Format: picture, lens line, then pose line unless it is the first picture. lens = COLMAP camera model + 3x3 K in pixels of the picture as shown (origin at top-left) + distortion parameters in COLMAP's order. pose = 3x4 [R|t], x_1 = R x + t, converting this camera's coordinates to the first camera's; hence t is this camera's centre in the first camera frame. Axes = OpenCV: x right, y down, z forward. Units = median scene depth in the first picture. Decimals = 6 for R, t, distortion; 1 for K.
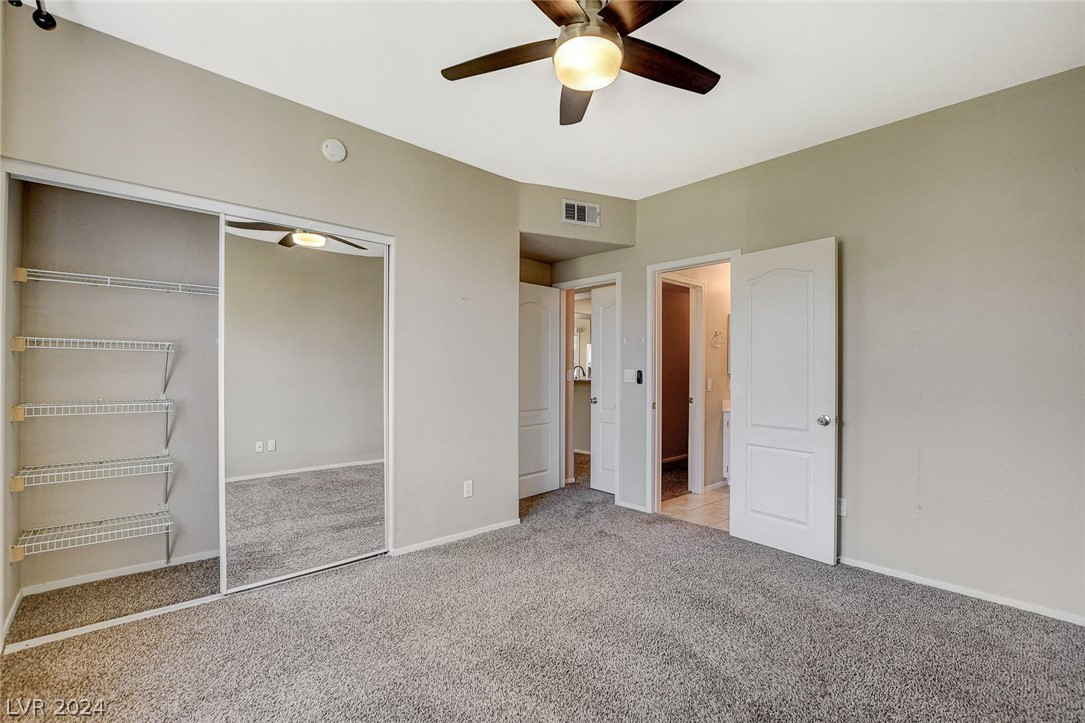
lens RADIAL K [[479.9, 0, 543.1], [0, 479.9, 364.9], [0, 0, 1]] dist [-0.041004, 0.007730]
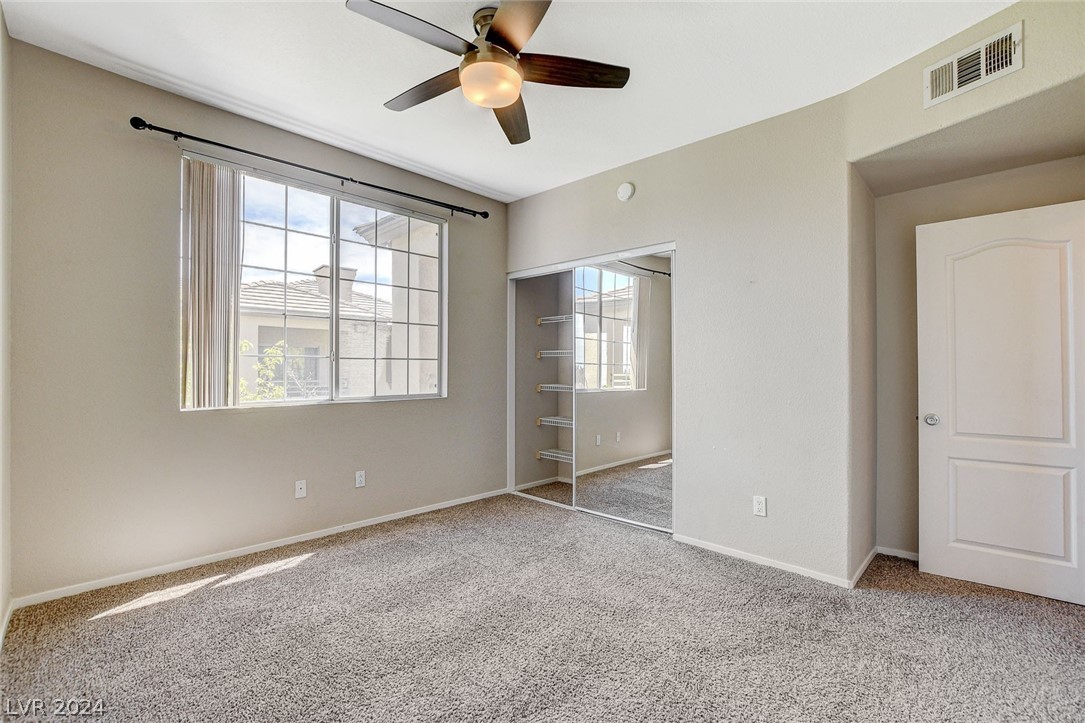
lens RADIAL K [[479.9, 0, 543.1], [0, 479.9, 364.9], [0, 0, 1]] dist [-0.041004, 0.007730]
pose [[0.036582, -0.012497, -0.999252, 0.616089], [0.020510, 0.999721, -0.011752, 0.010833], [0.999120, -0.020065, 0.036828, 0.547092]]
